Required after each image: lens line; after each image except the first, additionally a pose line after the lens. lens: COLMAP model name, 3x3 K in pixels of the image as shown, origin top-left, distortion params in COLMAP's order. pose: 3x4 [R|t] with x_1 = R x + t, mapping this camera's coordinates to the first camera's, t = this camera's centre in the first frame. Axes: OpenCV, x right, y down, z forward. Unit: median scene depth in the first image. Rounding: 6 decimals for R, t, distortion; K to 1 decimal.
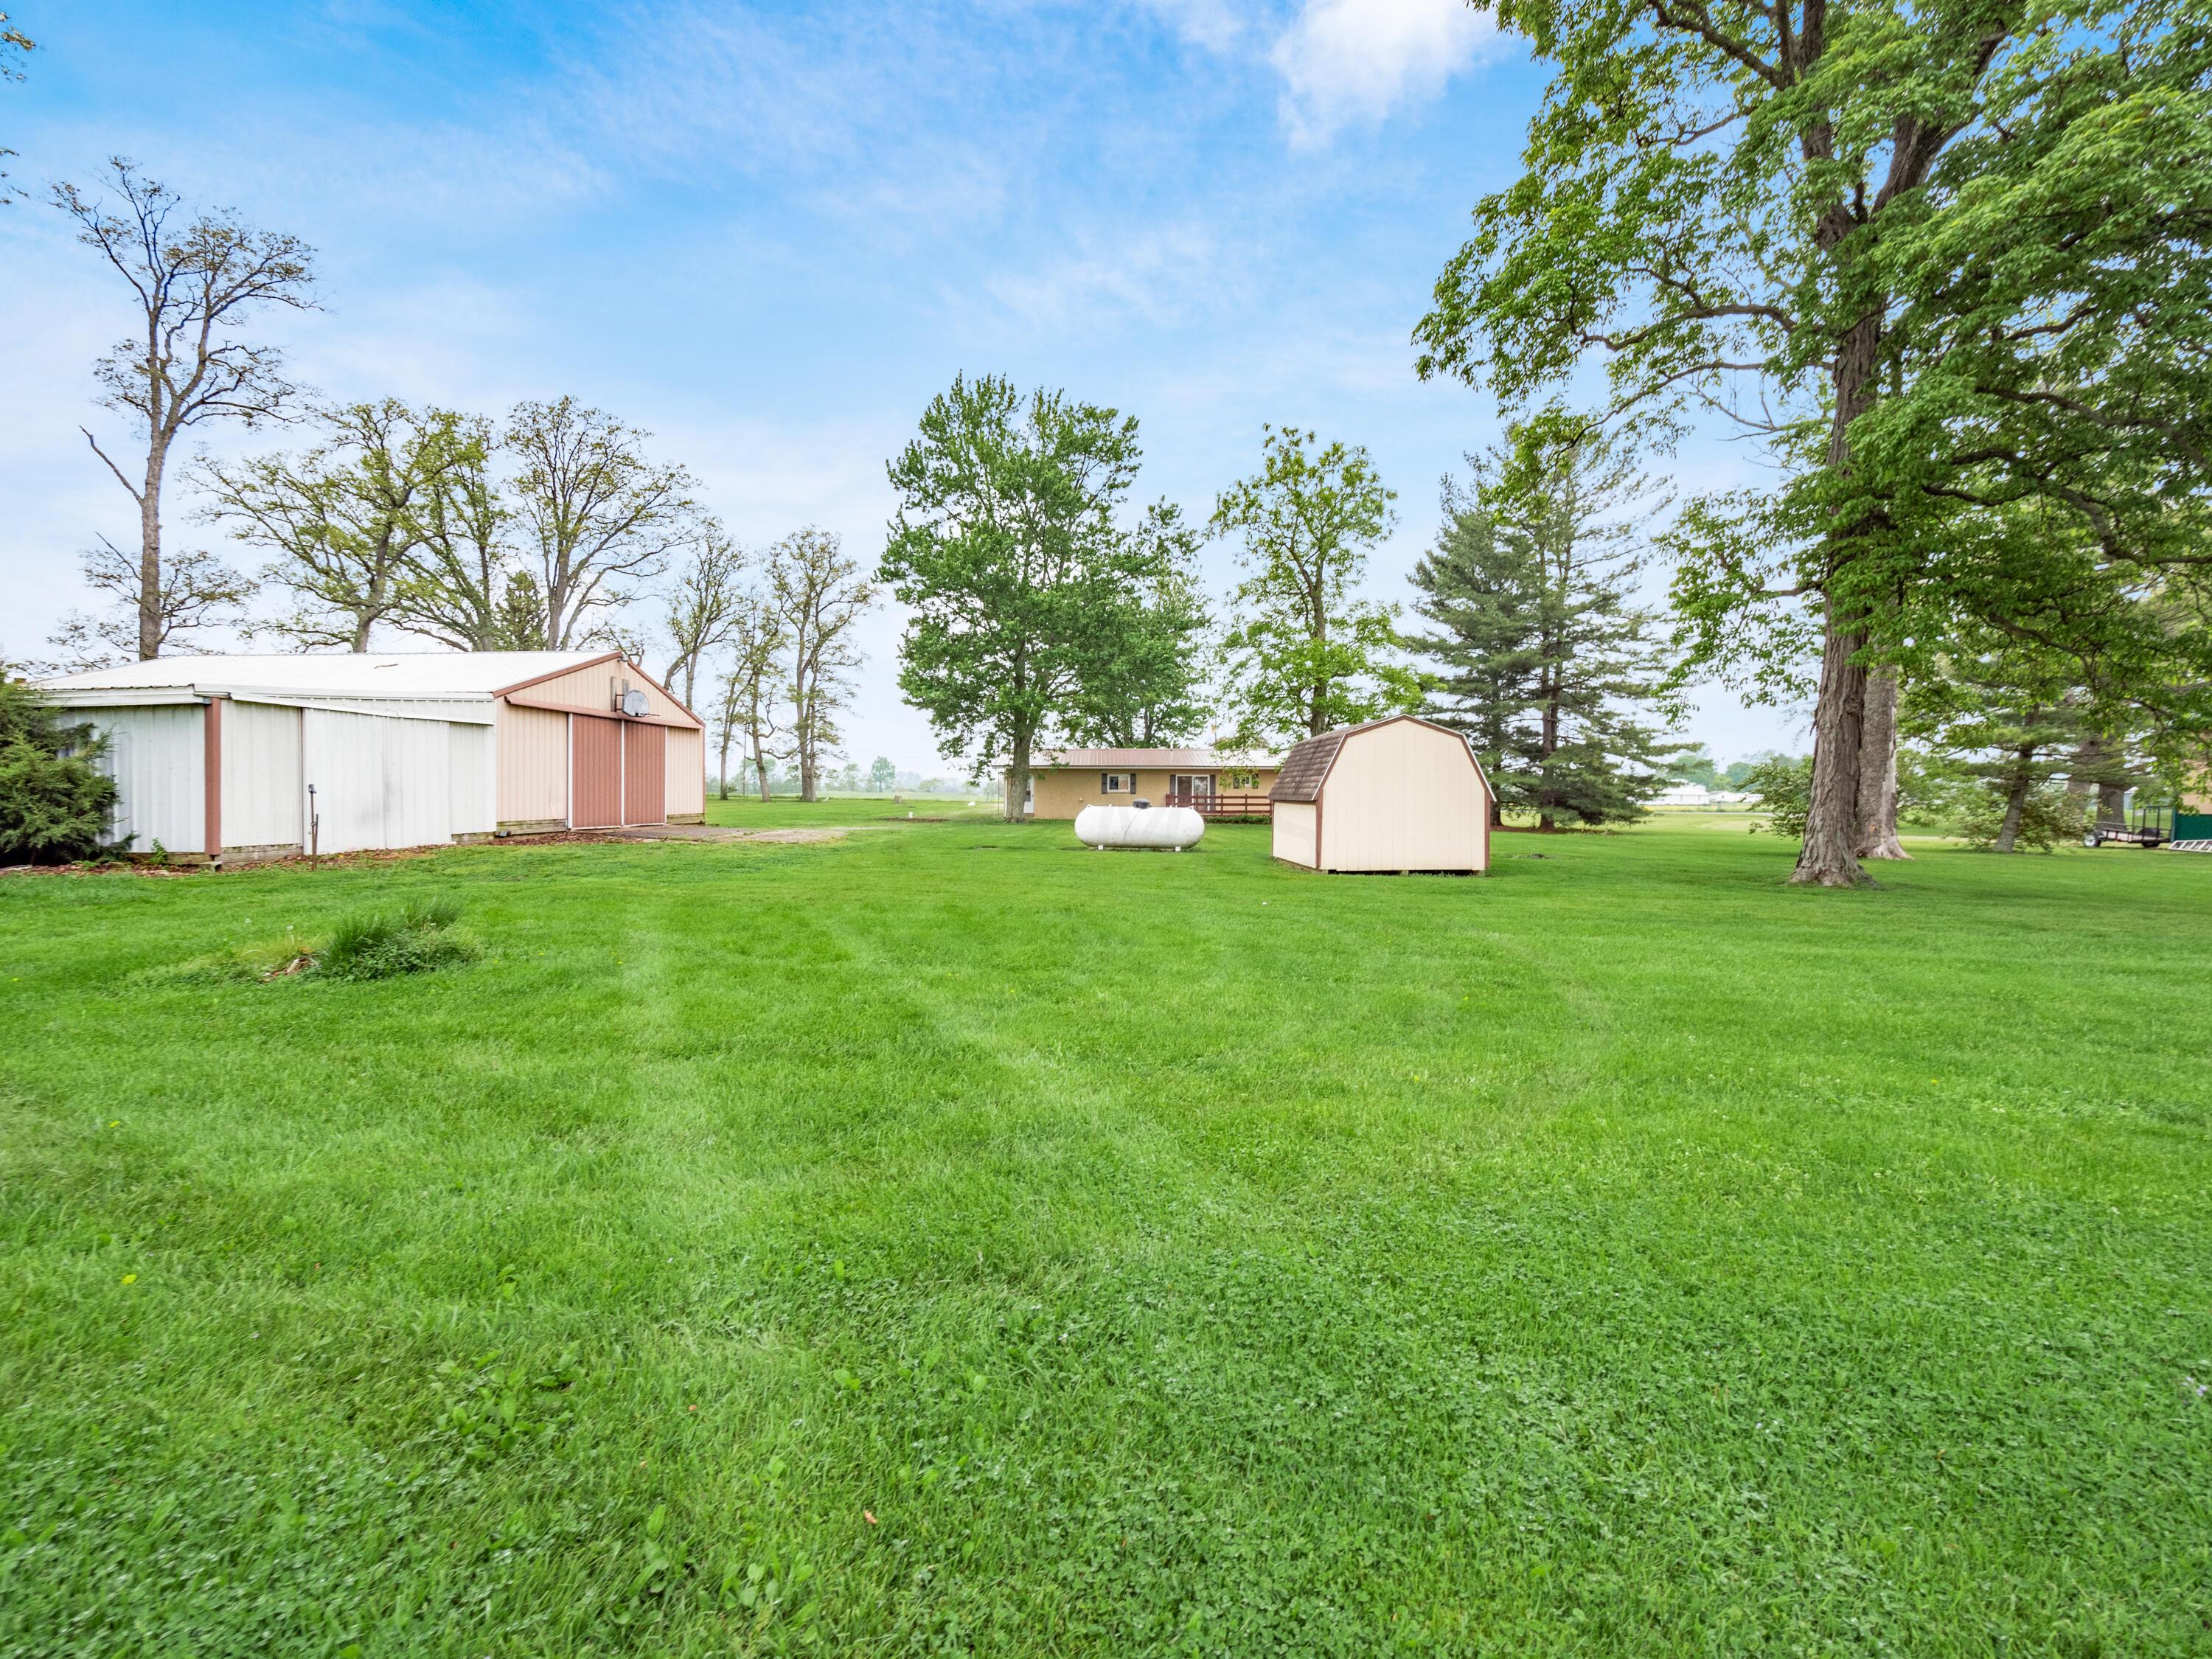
lens RADIAL K [[919.7, 0, 1106.0], [0, 919.7, 829.5], [0, 0, 1]] dist [0.001346, -0.002071]
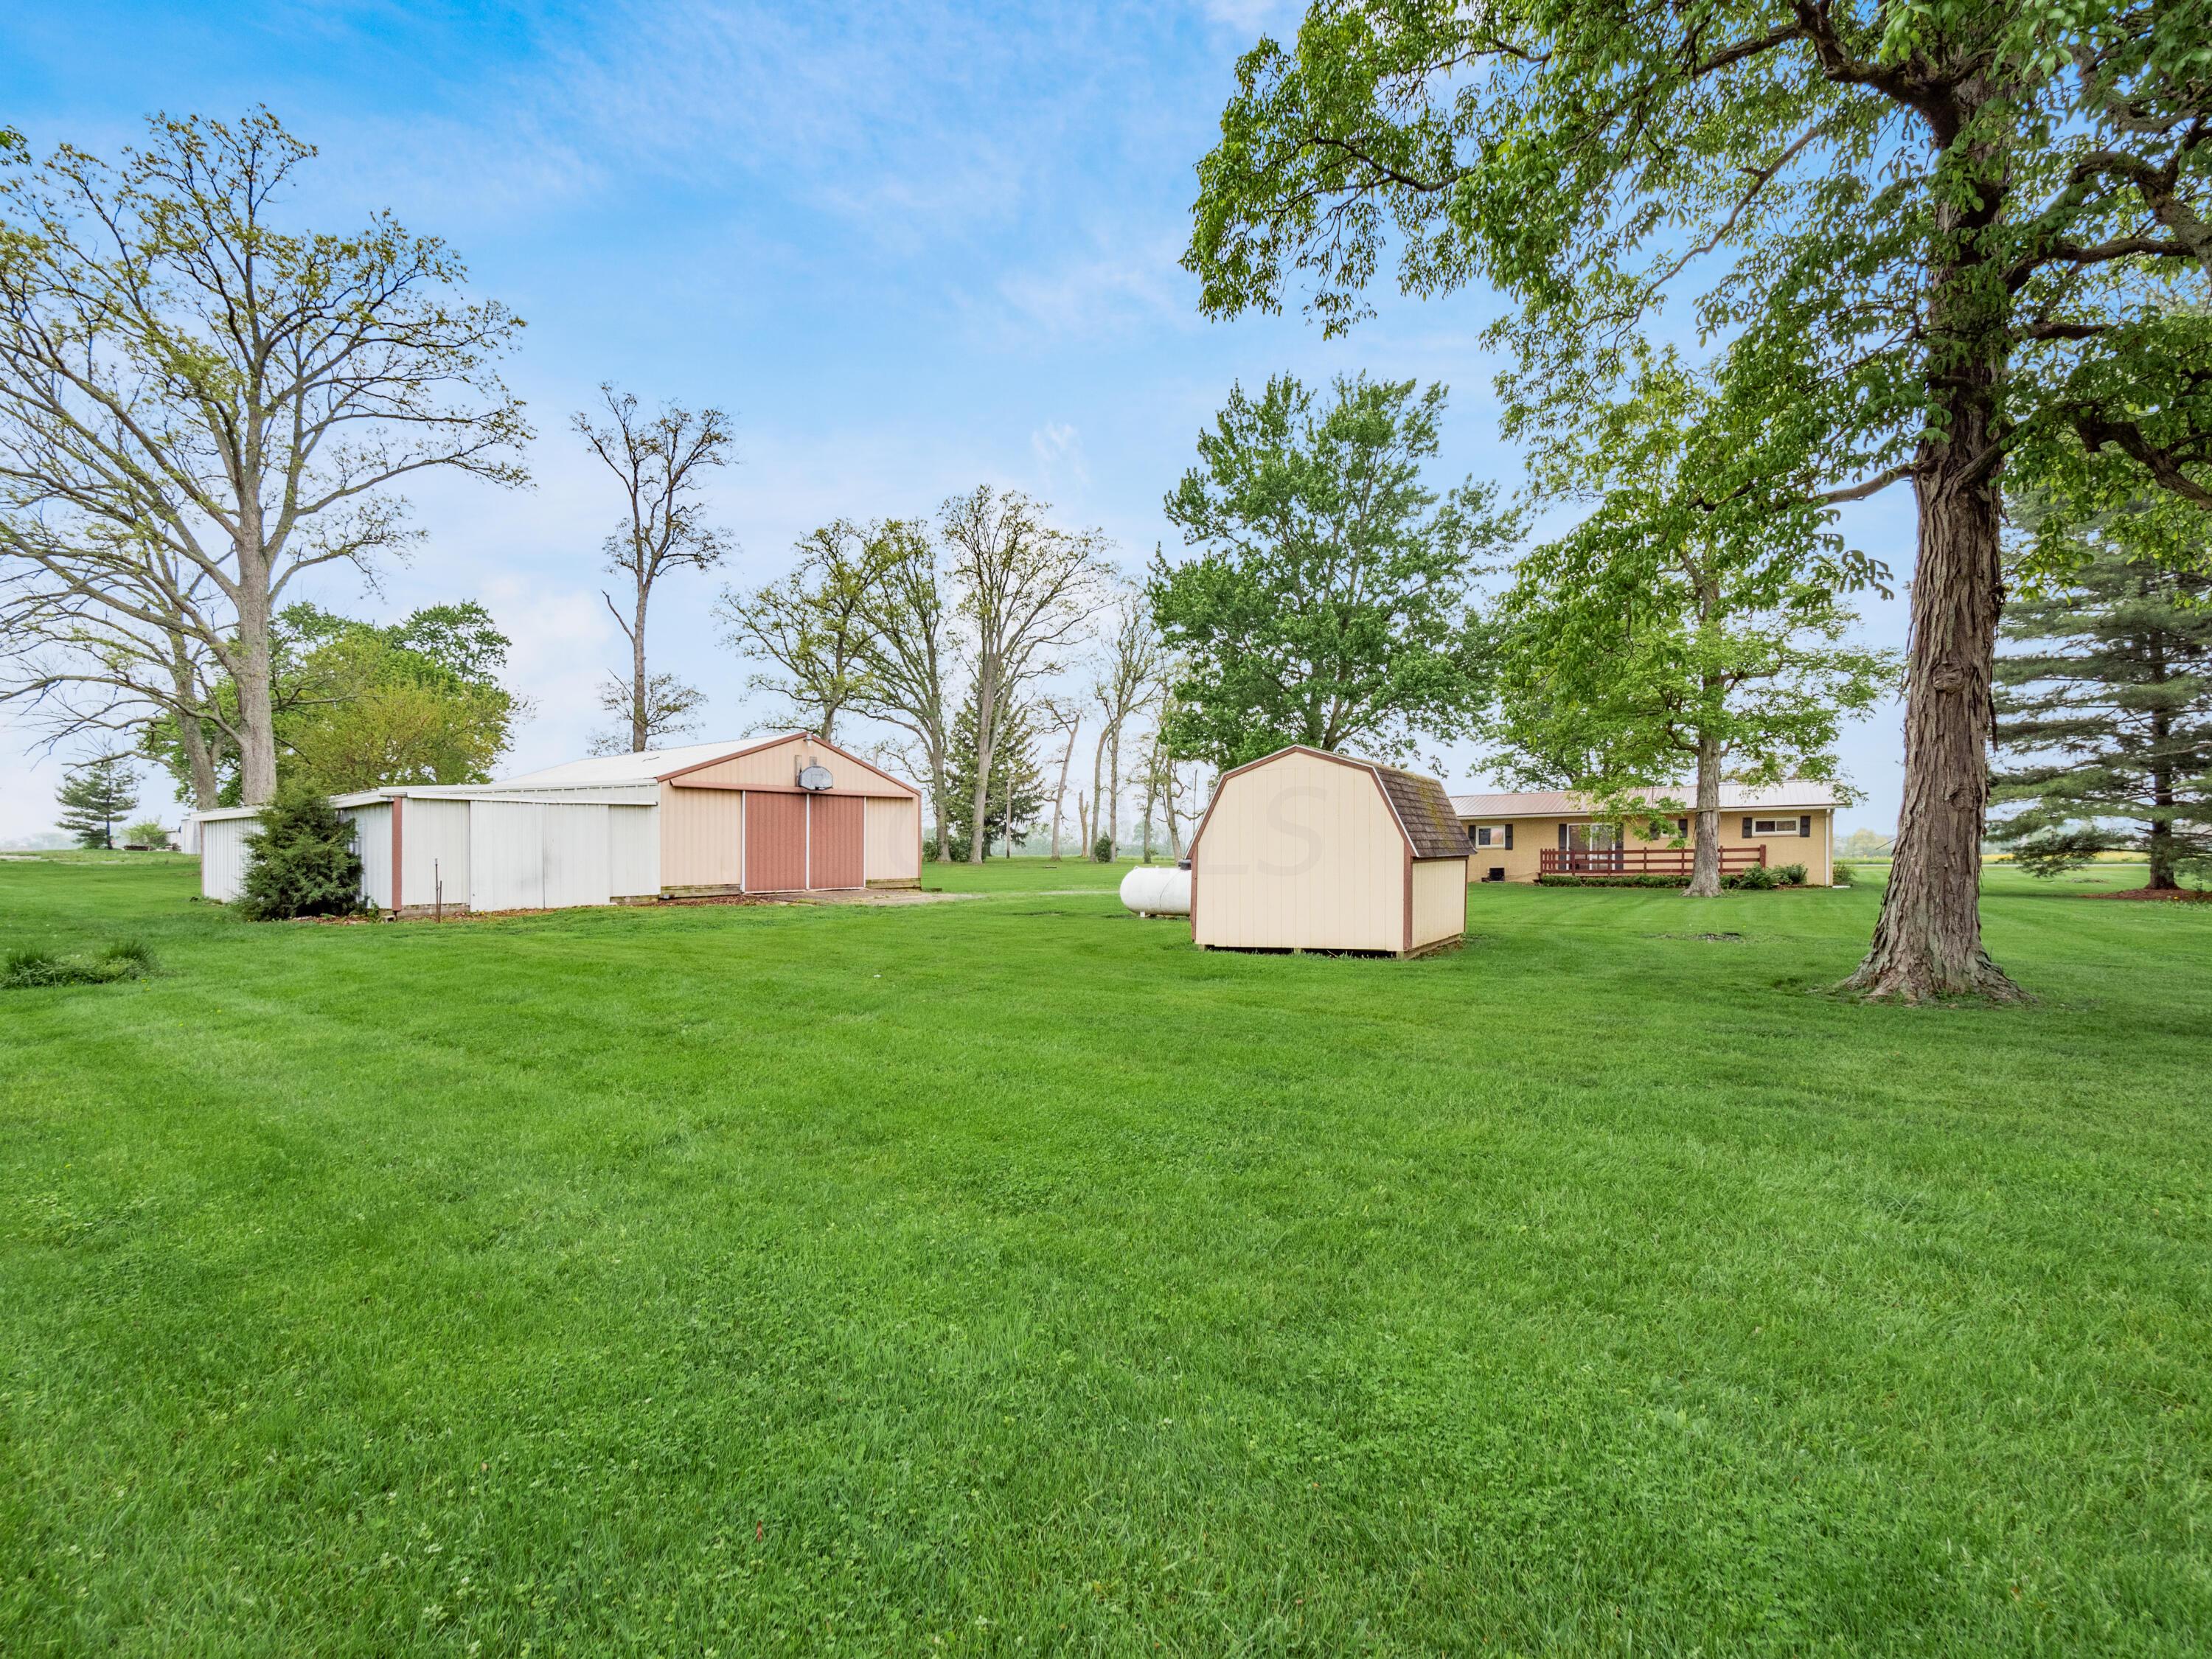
lens RADIAL K [[1037.9, 0, 1101.2], [0, 1037.9, 893.3], [0, 0, 1]] dist [0.000002, 0.000292]
pose [[0.858993, 0.002032, -0.511983, 0.294039], [-0.002283, 0.999997, 0.000138, -0.000586], [0.511982, 0.001050, 0.858996, 0.080970]]
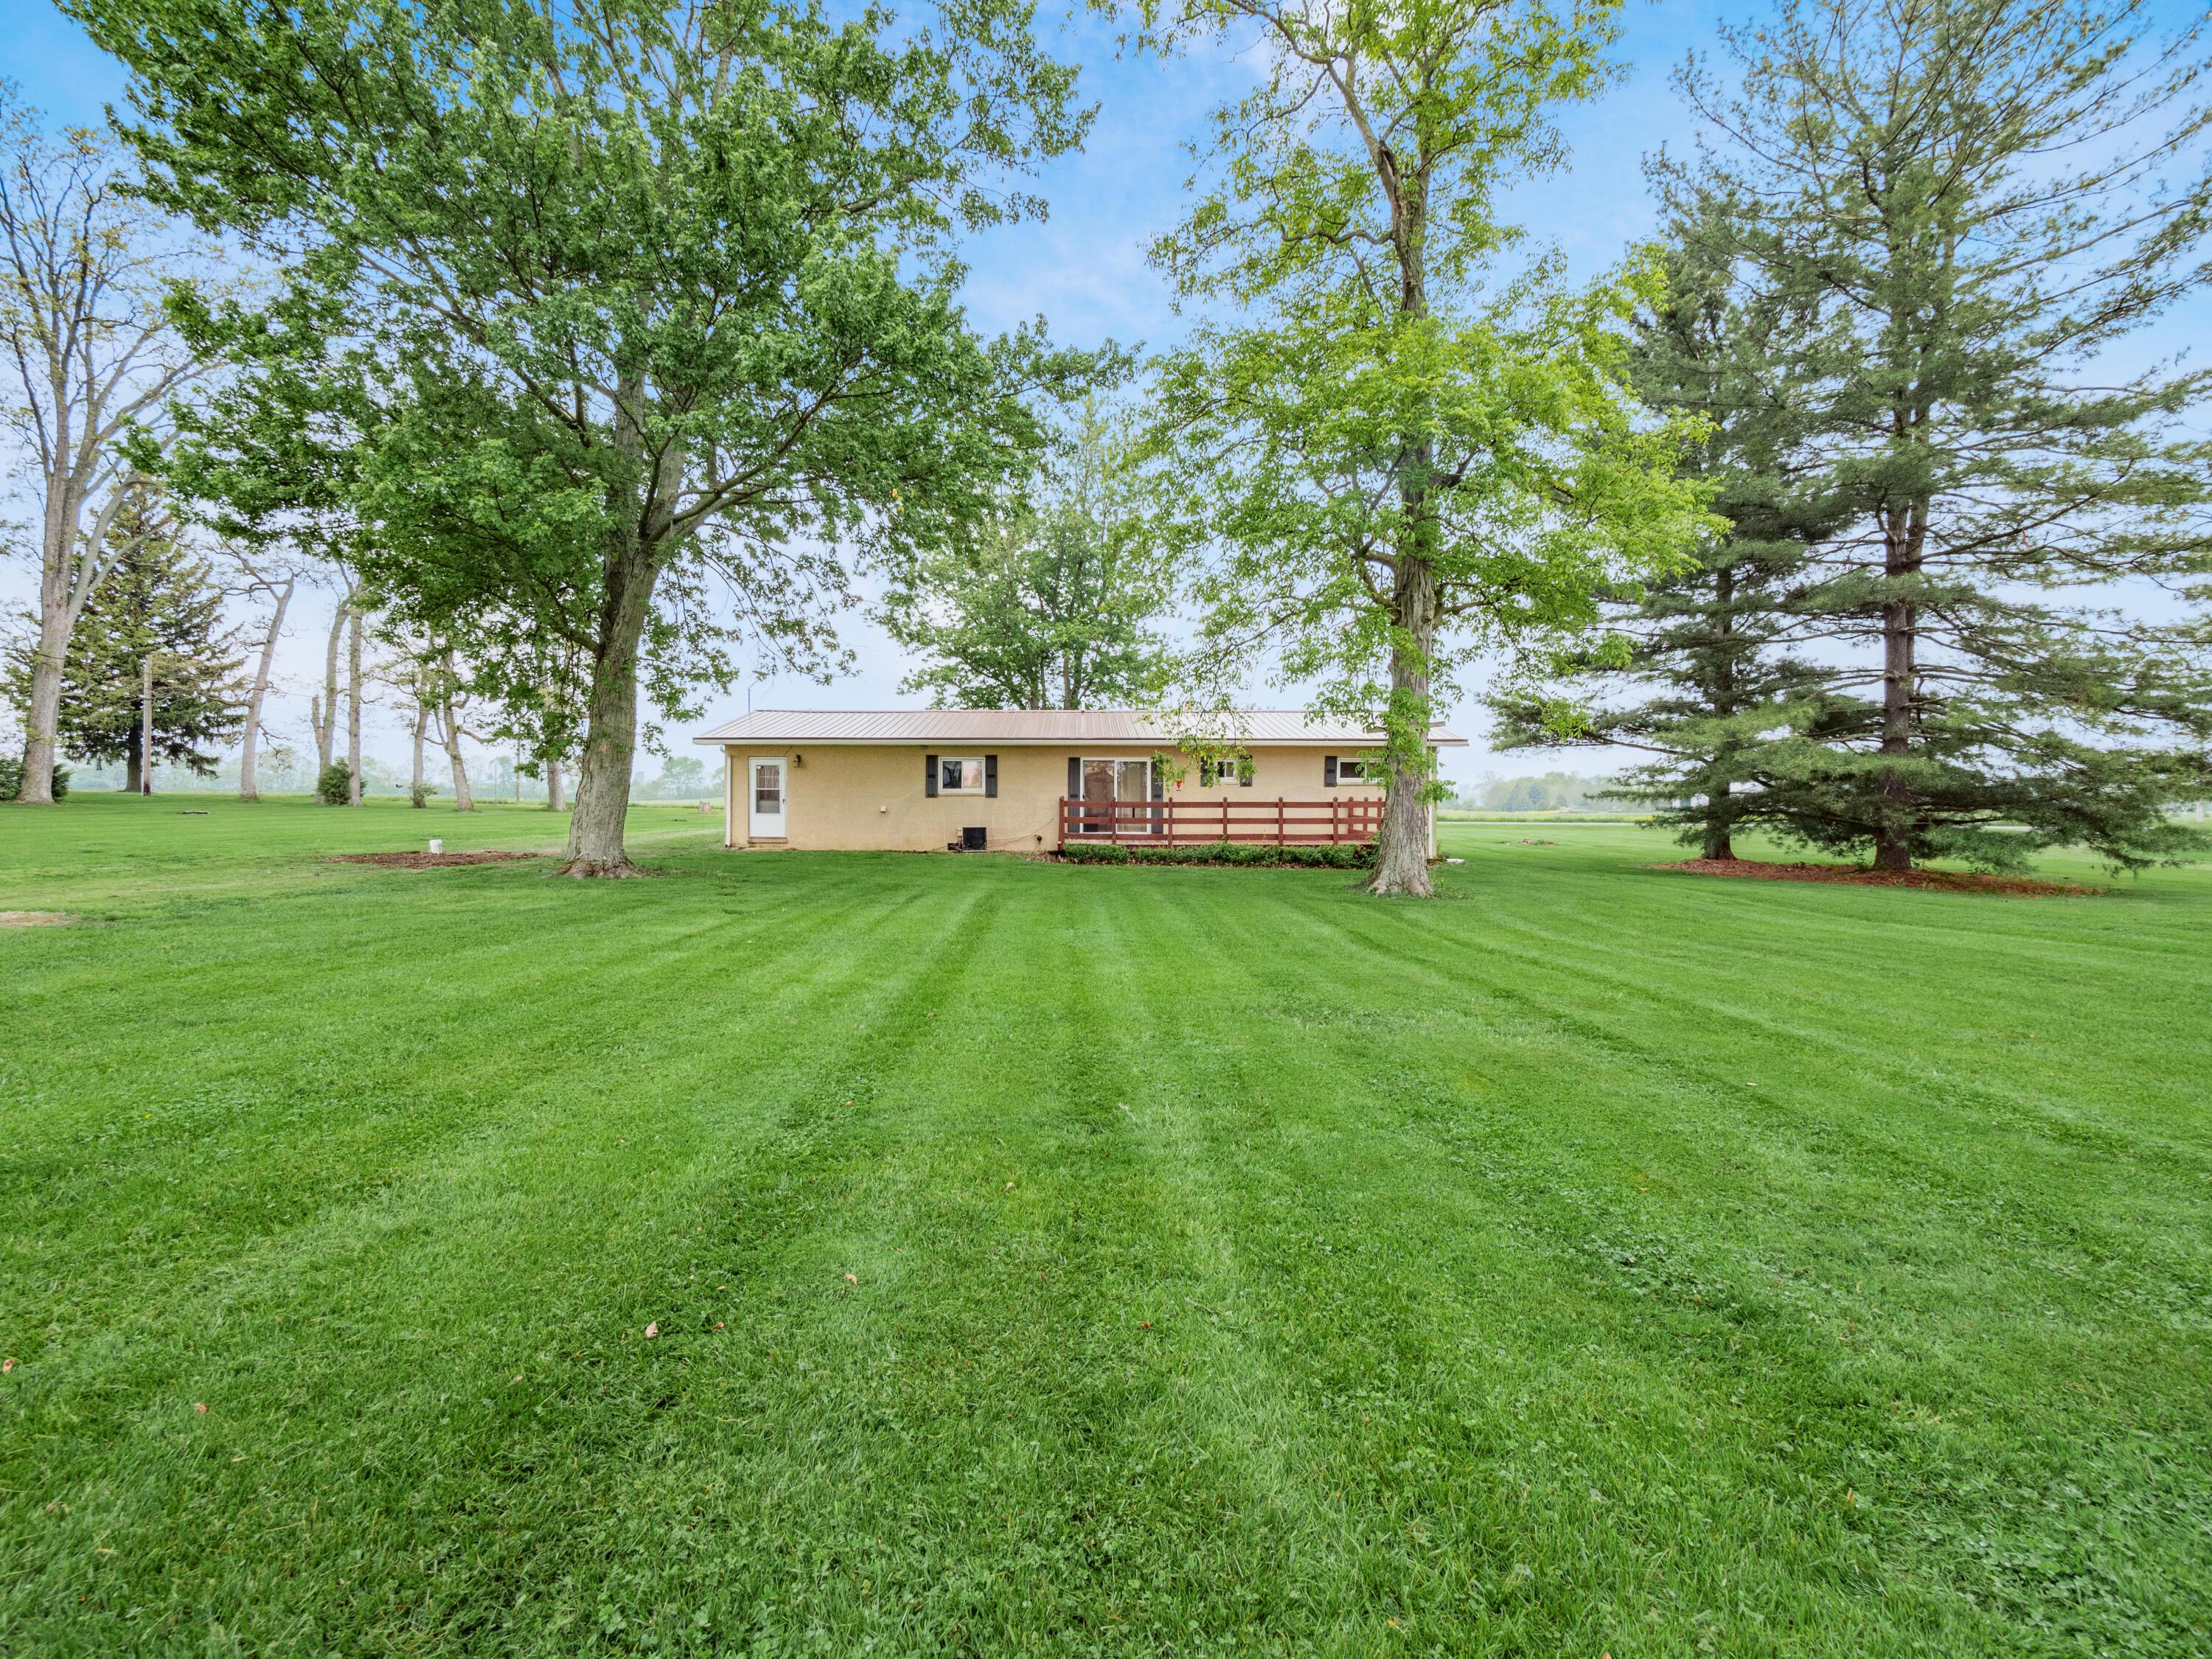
lens RADIAL K [[1037.9, 0, 1101.2], [0, 1037.9, 893.3], [0, 0, 1]] dist [0.000002, 0.000292]
pose [[0.999673, 0.000346, 0.025562, 0.115953], [-0.001573, 0.998847, 0.047972, -0.023301], [-0.025516, -0.047997, 0.998522, 0.723815]]
